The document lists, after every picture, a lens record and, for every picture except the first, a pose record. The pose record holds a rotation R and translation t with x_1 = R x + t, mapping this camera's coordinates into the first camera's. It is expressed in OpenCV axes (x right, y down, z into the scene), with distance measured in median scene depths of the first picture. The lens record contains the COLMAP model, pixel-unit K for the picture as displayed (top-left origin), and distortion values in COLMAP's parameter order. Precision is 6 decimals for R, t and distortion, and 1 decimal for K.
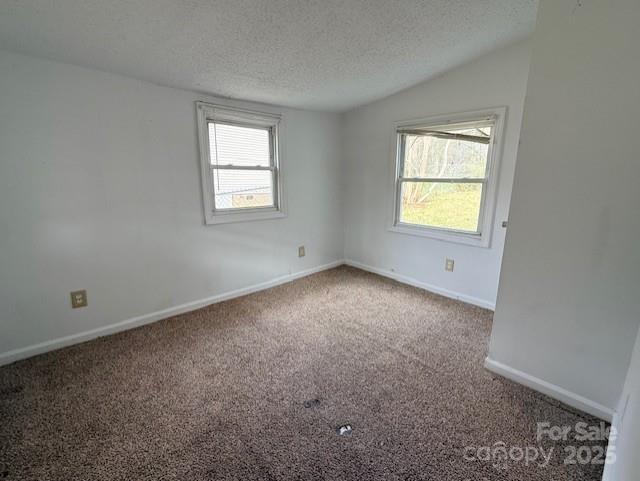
lens RADIAL K [[293.4, 0, 322.3], [0, 293.4, 241.1], [0, 0, 1]] dist [-0.003414, 0.001057]
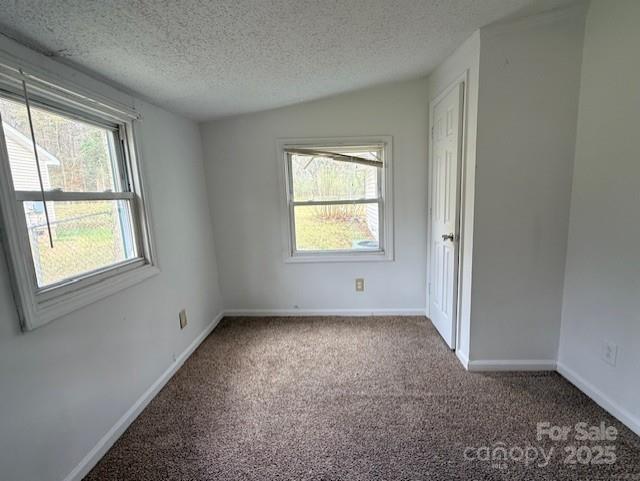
lens RADIAL K [[293.4, 0, 317.4], [0, 293.4, 240.2], [0, 0, 1]] dist [-0.003414, 0.001057]
pose [[0.704131, -0.136879, 0.696752, -0.334701], [0.188217, 0.982124, 0.002731, -0.094661], [-0.684671, 0.129217, 0.717307, 0.348067]]
